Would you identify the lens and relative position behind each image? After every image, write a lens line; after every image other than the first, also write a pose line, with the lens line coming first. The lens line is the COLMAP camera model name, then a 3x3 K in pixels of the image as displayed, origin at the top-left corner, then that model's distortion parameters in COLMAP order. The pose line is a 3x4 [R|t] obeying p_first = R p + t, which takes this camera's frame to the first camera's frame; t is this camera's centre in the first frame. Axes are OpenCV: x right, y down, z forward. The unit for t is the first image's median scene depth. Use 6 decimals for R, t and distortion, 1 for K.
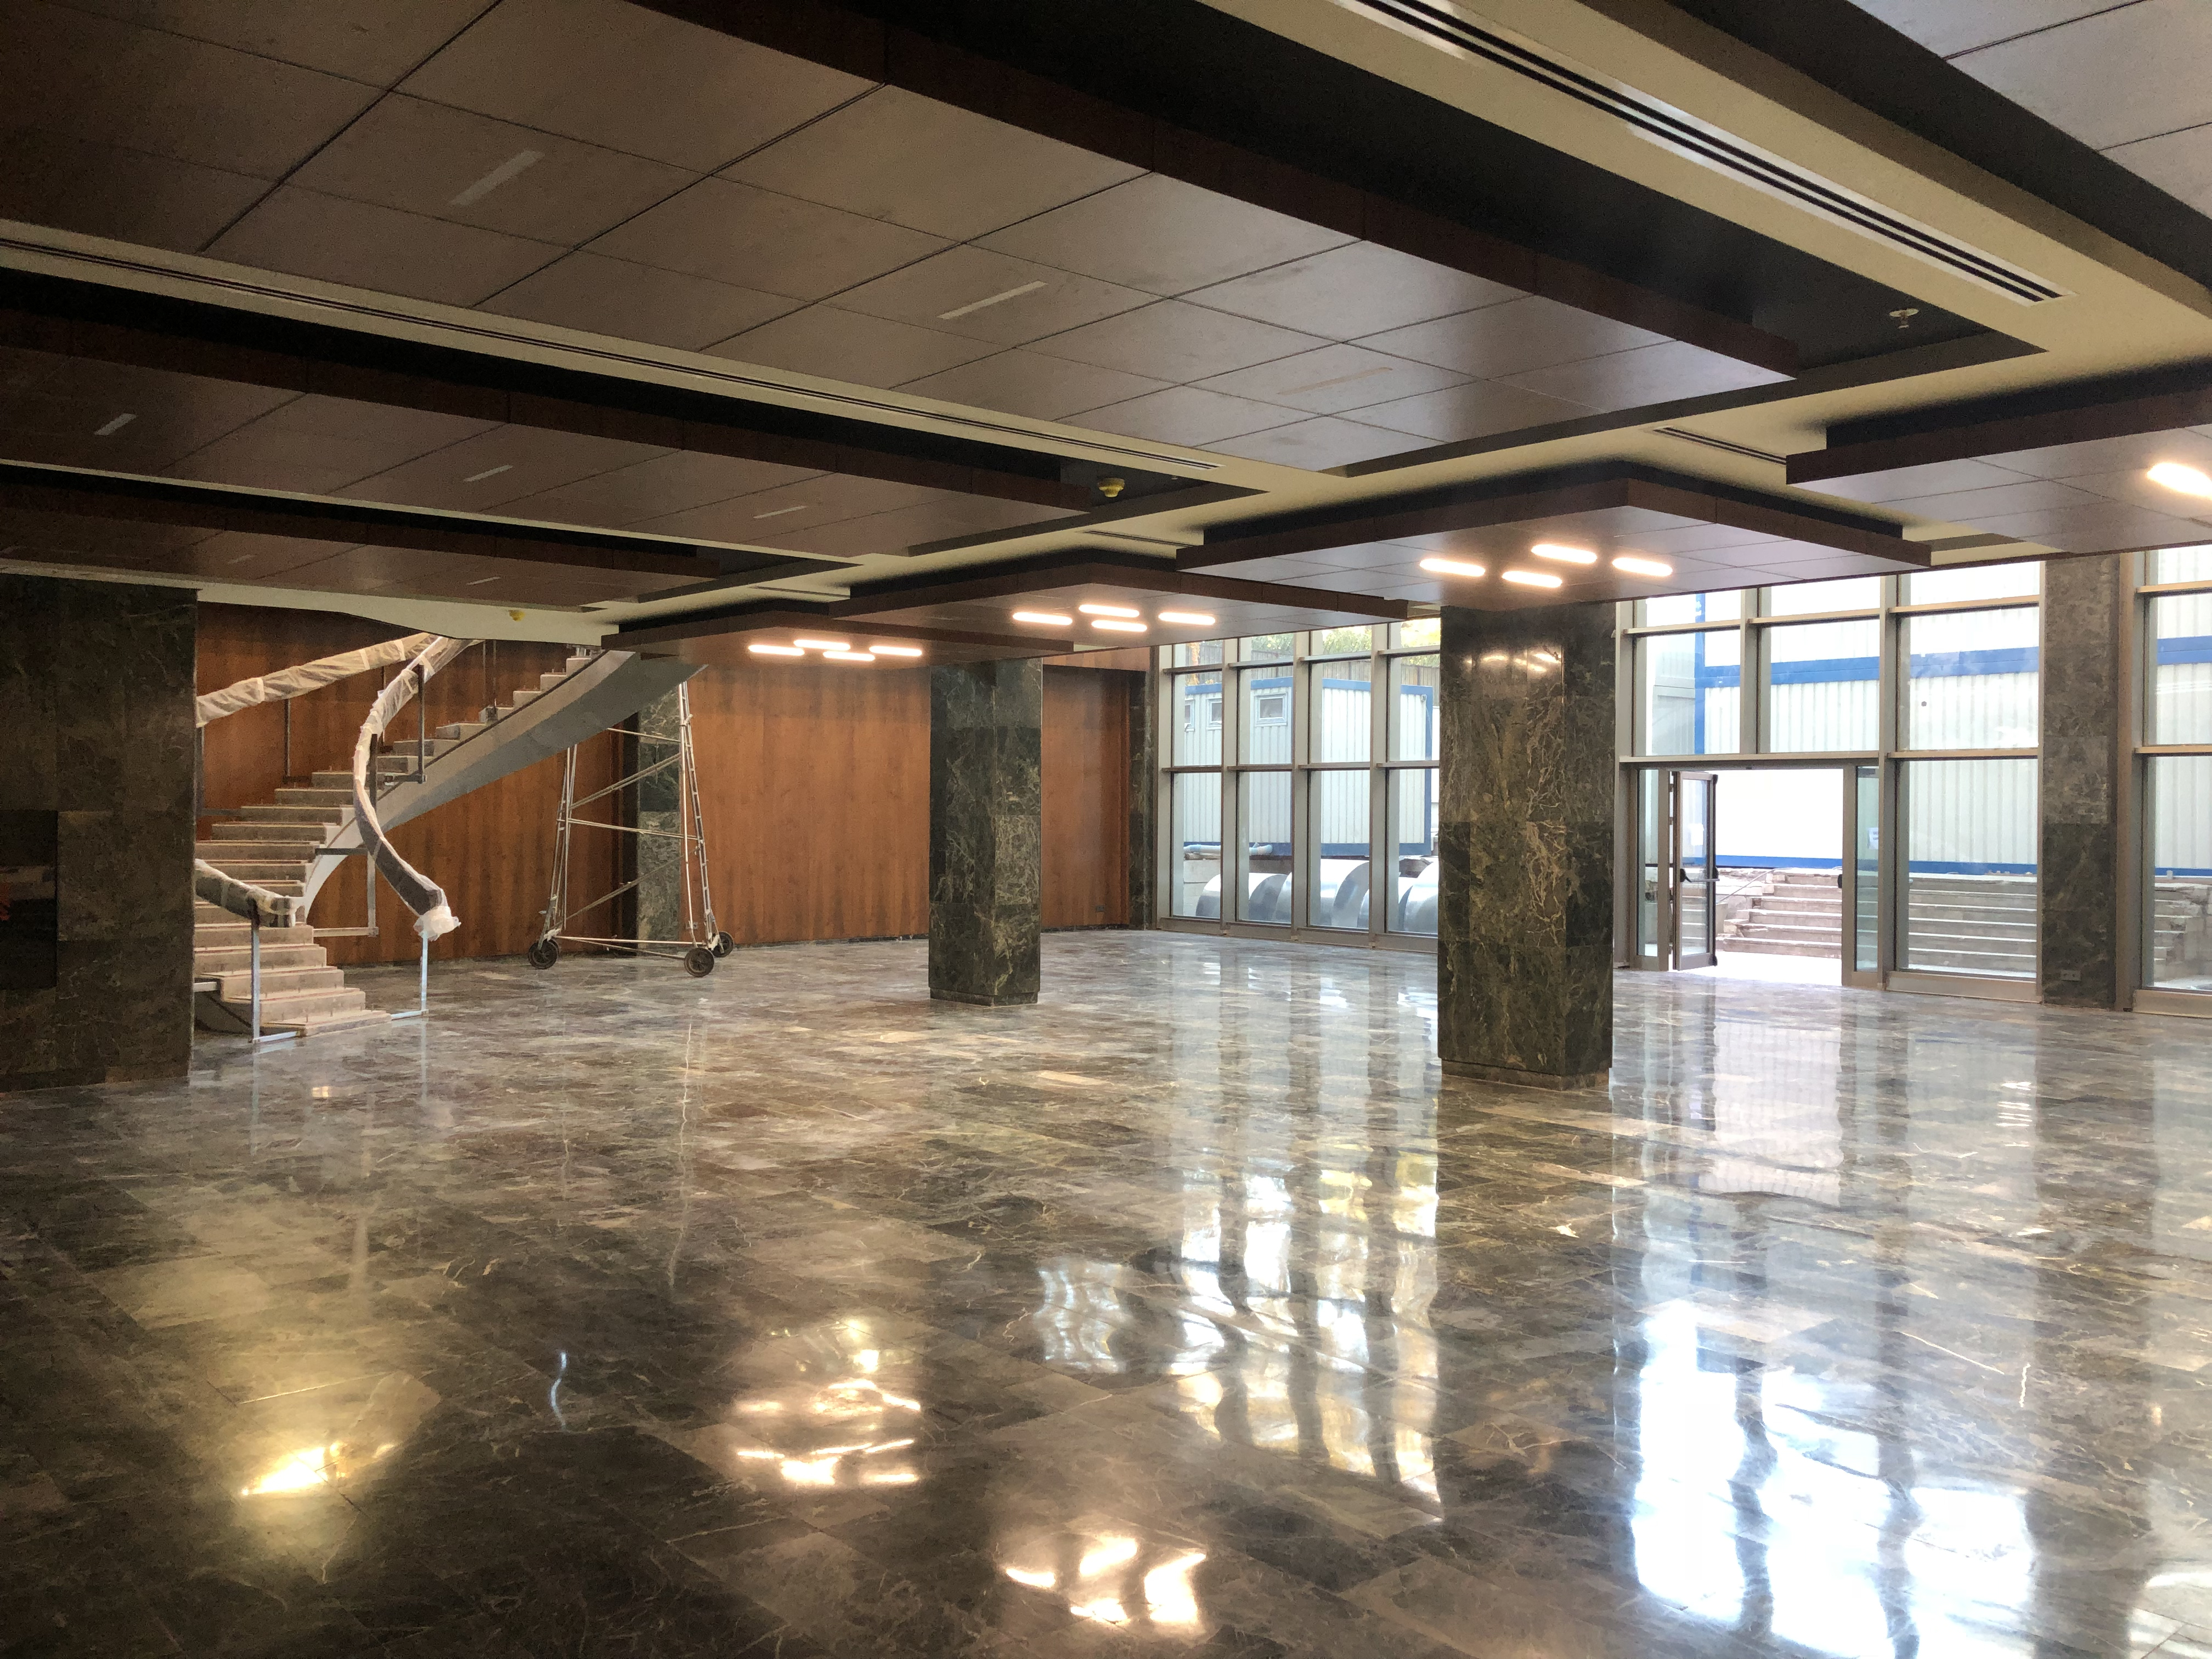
lens RADIAL K [[1836.7, 0, 1106.6], [0, 1836.7, 825.5], [0, 0, 1]] dist [-0.000005, 0.000000]
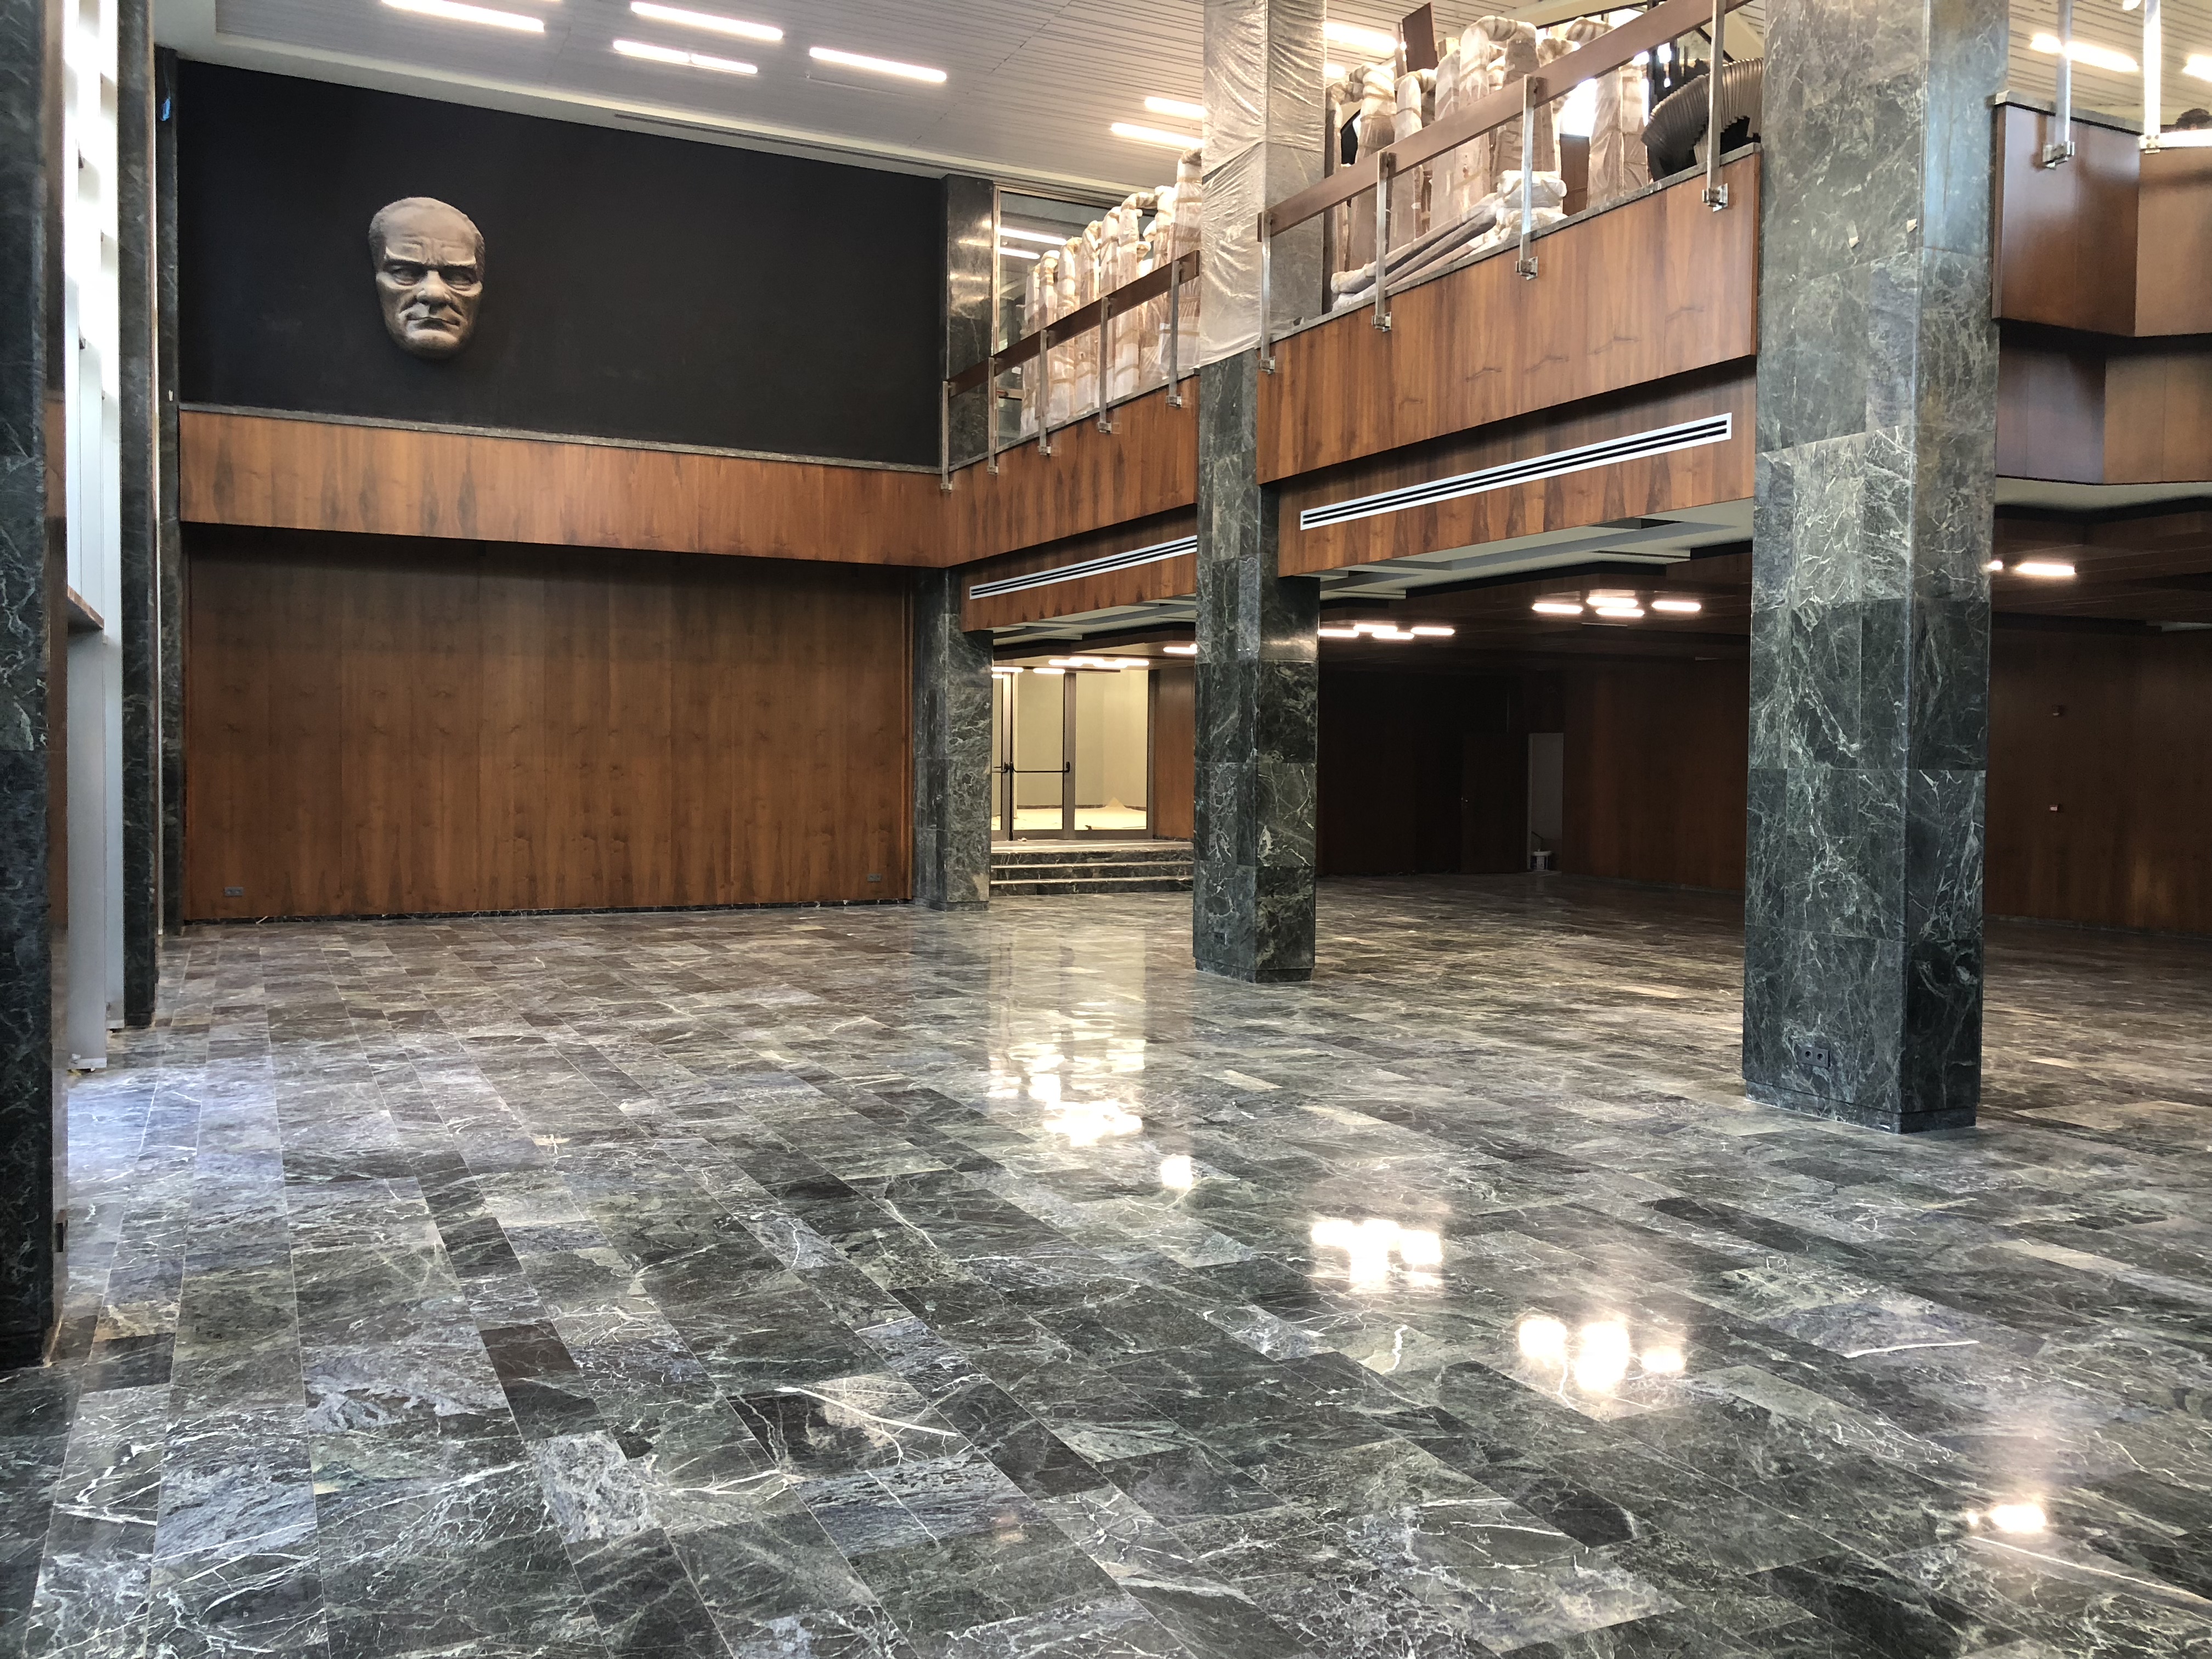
lens RADIAL K [[1810.8, 0, 1104.8], [0, 1810.8, 824.9], [0, 0, 1]] dist [0.000889, 0.000120]
pose [[-0.963839, -0.027941, 0.265015, 0.009348], [-0.014742, 0.998556, 0.051664, -0.018426], [-0.266076, 0.045889, -0.962859, 2.018221]]
